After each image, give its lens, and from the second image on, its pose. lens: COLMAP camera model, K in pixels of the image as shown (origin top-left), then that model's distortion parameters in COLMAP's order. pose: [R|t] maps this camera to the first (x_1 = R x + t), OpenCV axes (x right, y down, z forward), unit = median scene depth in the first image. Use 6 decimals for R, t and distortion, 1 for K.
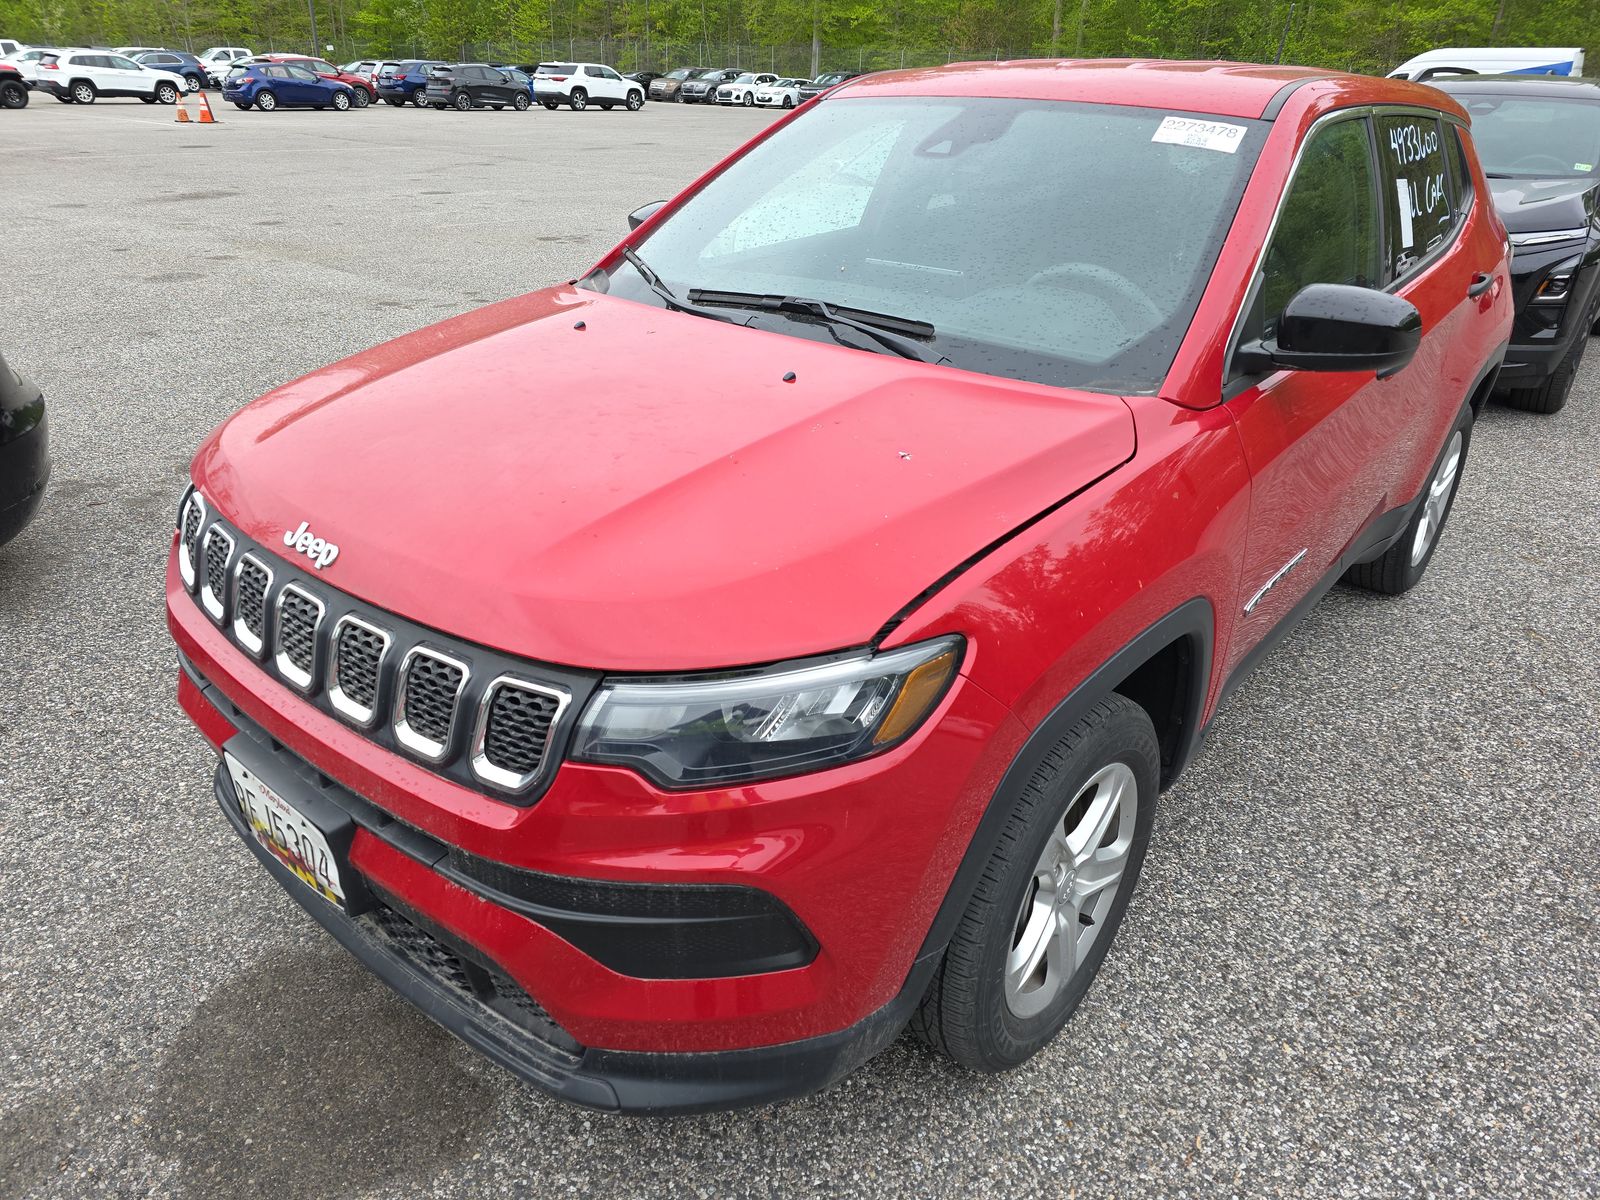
lens RADIAL K [[1044.1, 0, 713.7], [0, 1044.1, 602.7], [0, 0, 1]] dist [0.036281, -0.001698]
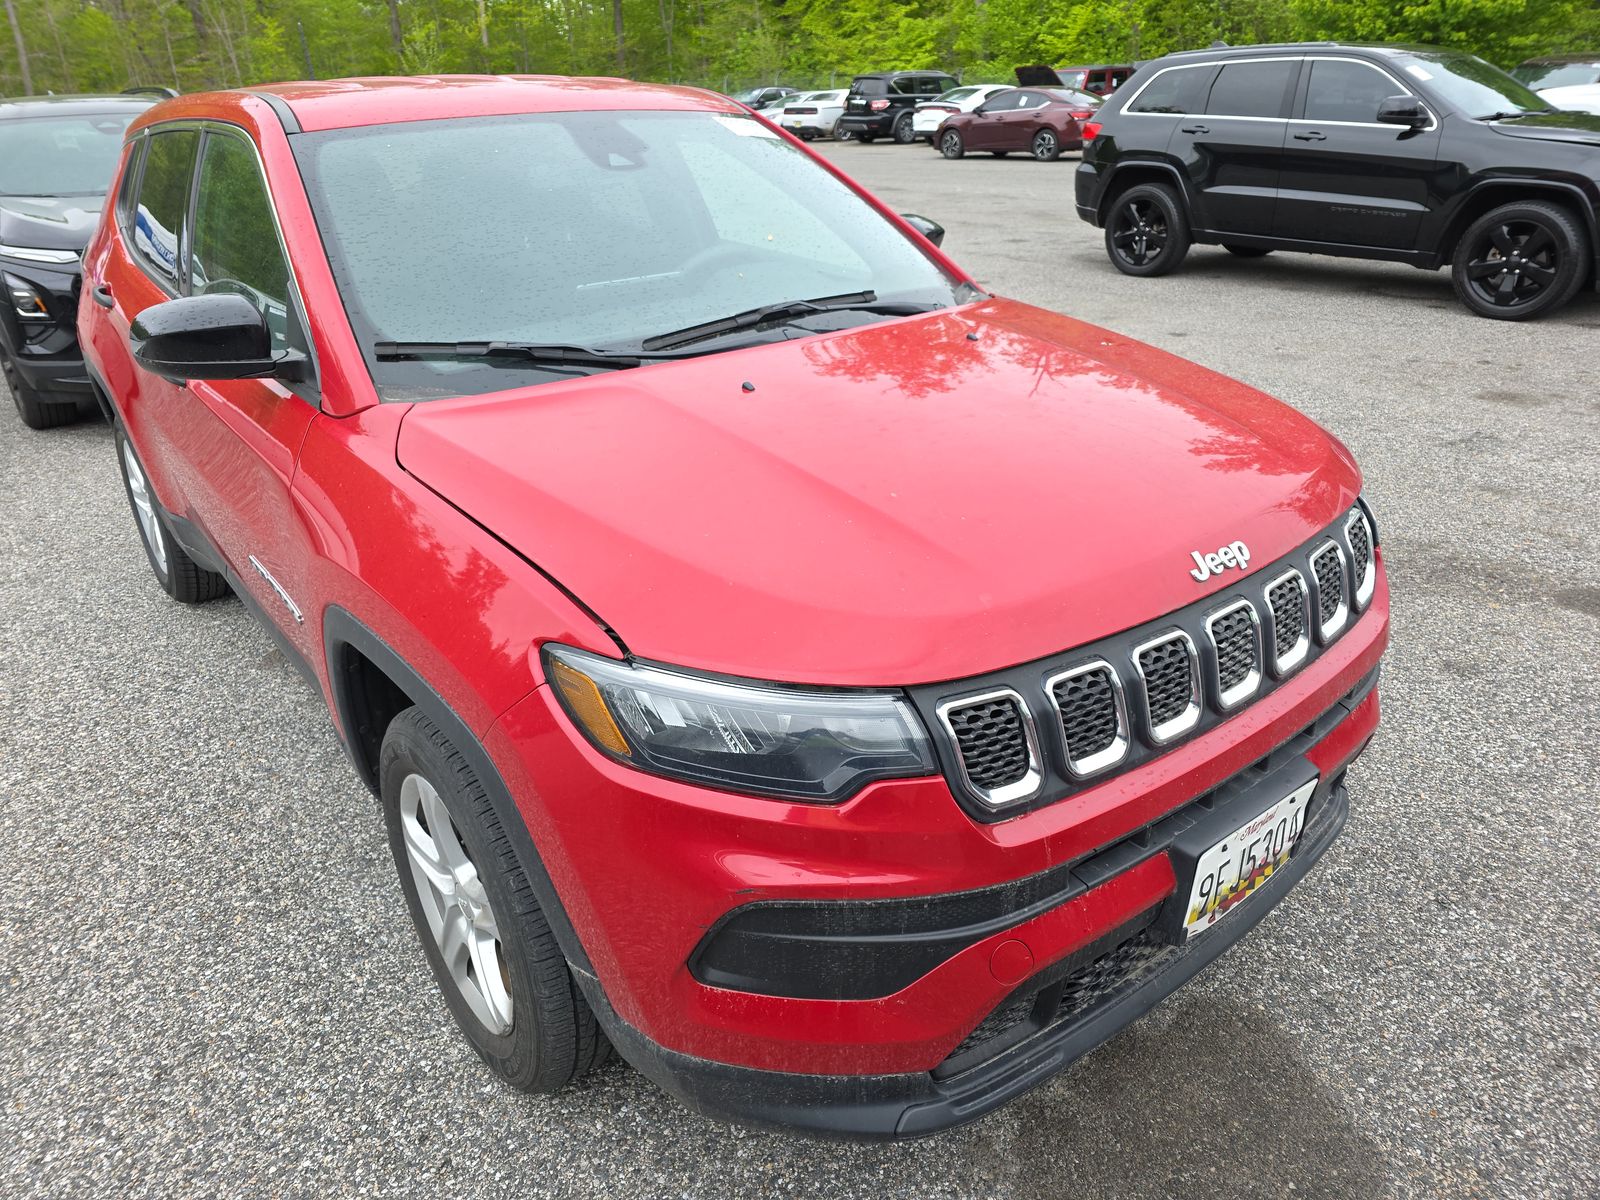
lens RADIAL K [[1106.6, 0, 794.9], [0, 1106.6, 583.0], [0, 0, 1]] dist [0.058309, -0.049320]
pose [[0.167334, -0.411037, 0.896129, -1.255439], [0.450640, 0.840325, 0.301293, -0.478506], [-0.876883, 0.353415, 0.325845, 0.910833]]
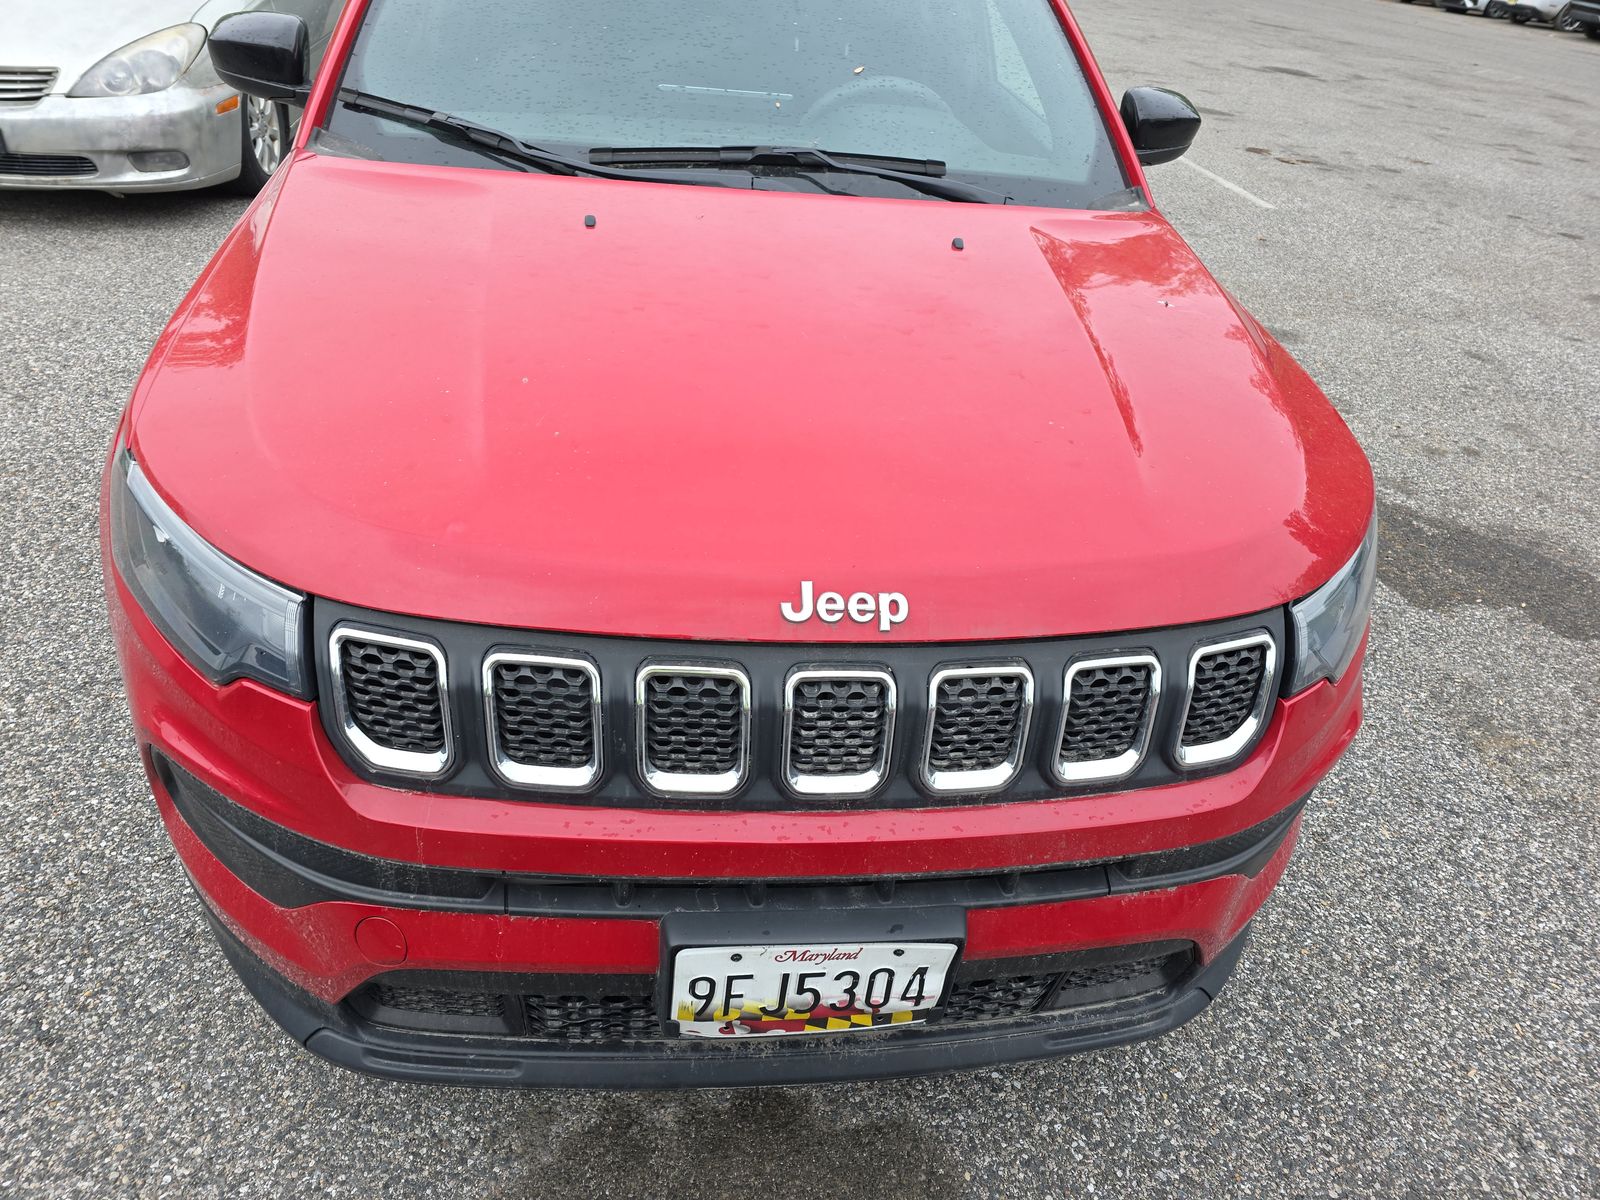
lens RADIAL K [[1106.6, 0, 794.9], [0, 1106.6, 583.0], [0, 0, 1]] dist [0.058309, -0.049320]
pose [[0.662225, -0.355100, 0.659819, -0.801570], [0.244577, 0.934783, 0.257611, -0.242922], [-0.708265, -0.009221, 0.705886, 0.444630]]
